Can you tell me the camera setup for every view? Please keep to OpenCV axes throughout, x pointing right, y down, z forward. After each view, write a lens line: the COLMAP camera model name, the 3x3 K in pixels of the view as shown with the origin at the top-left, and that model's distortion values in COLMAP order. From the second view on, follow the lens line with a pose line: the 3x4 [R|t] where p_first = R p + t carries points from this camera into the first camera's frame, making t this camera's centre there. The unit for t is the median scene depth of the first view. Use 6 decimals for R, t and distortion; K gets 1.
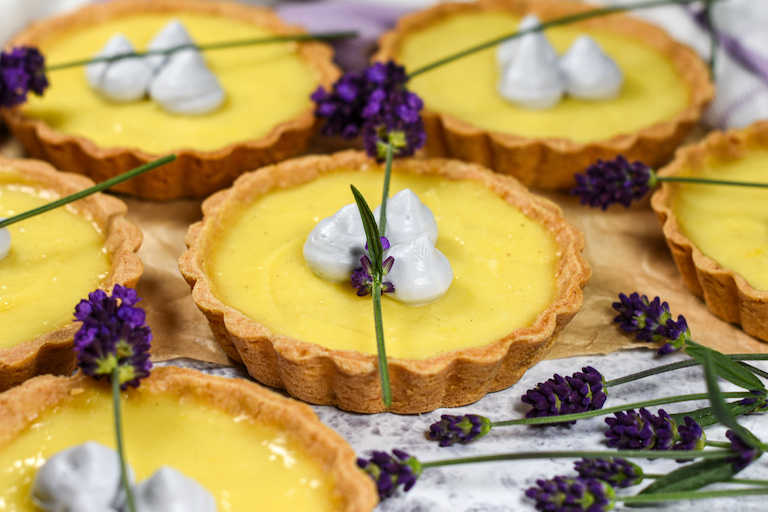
lens RADIAL K [[1836.3, 0, 384.0], [0, 1836.3, 256.0], [0, 0, 1]] dist [-0.156287, -0.472114]
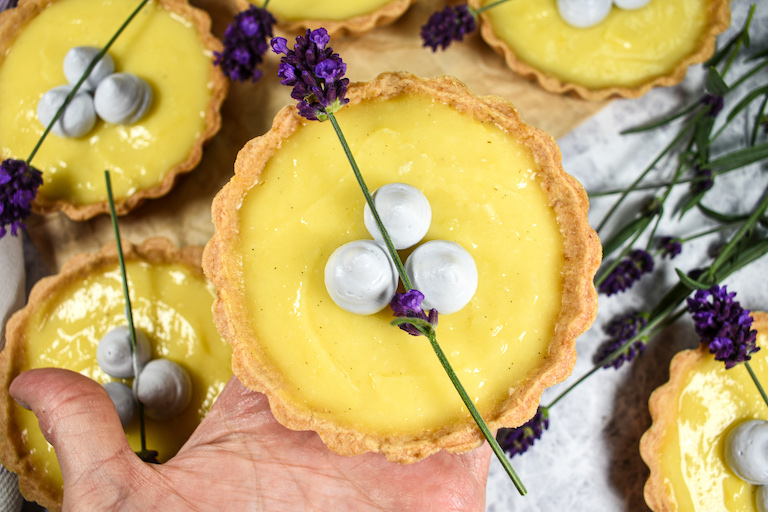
lens RADIAL K [[634.0, 0, 382.1], [0, 634.0, 273.1], [0, 0, 1]] dist [0.000737, 0.000467]
pose [[0.893865, -0.447993, 0.017536, -0.019185], [0.286468, 0.600792, 0.746314, -0.271639], [-0.344879, -0.662081, 0.665363, 0.773002]]
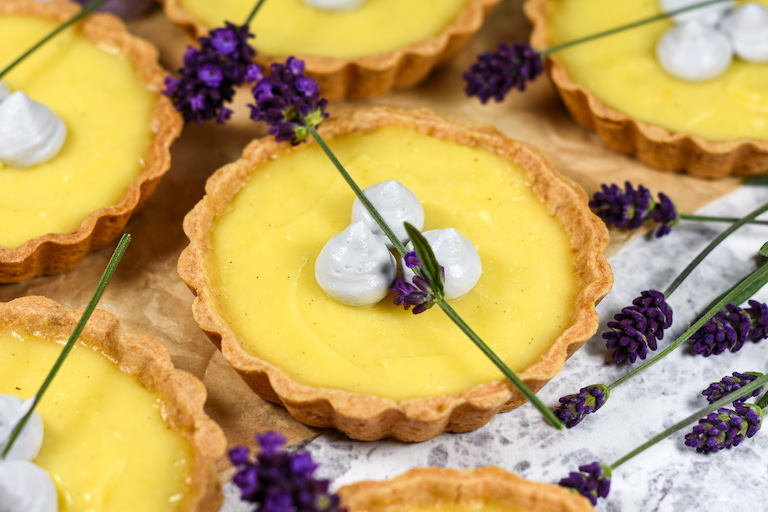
lens RADIAL K [[1836.3, 0, 384.0], [0, 1836.3, 256.0], [0, 0, 1]] dist [-0.156287, -0.472114]
pose [[0.839670, -0.401277, 0.365967, -0.359382], [0.296368, 0.903229, 0.310393, -0.302066], [-0.455106, -0.152167, 0.877339, 0.172243]]
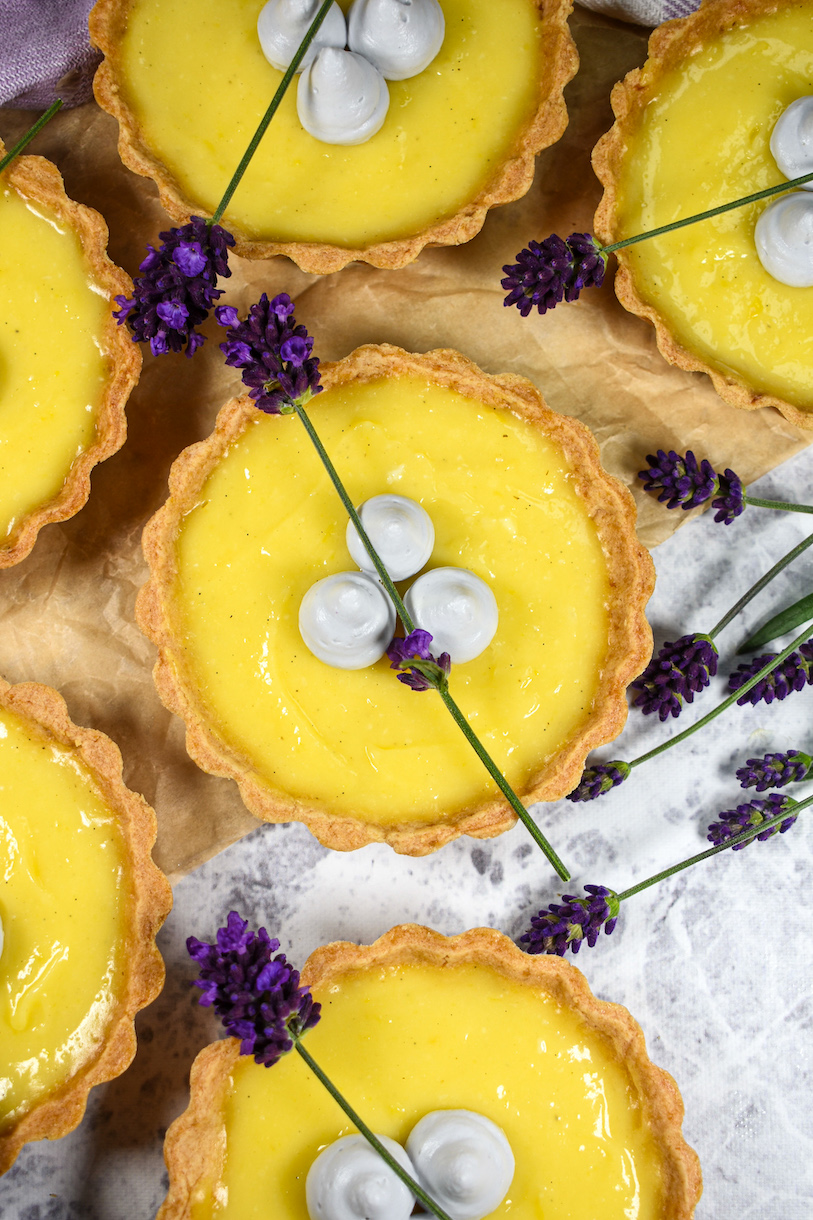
lens RADIAL K [[1540.6, 0, 406.1], [0, 1540.6, 659.9], [0, 0, 1]] dist [-0.031979, -0.017755]
pose [[0.865896, -0.495384, 0.069420, -0.057191], [0.267063, 0.575160, 0.773219, -0.507702], [-0.422969, -0.650988, 0.630327, 0.570834]]
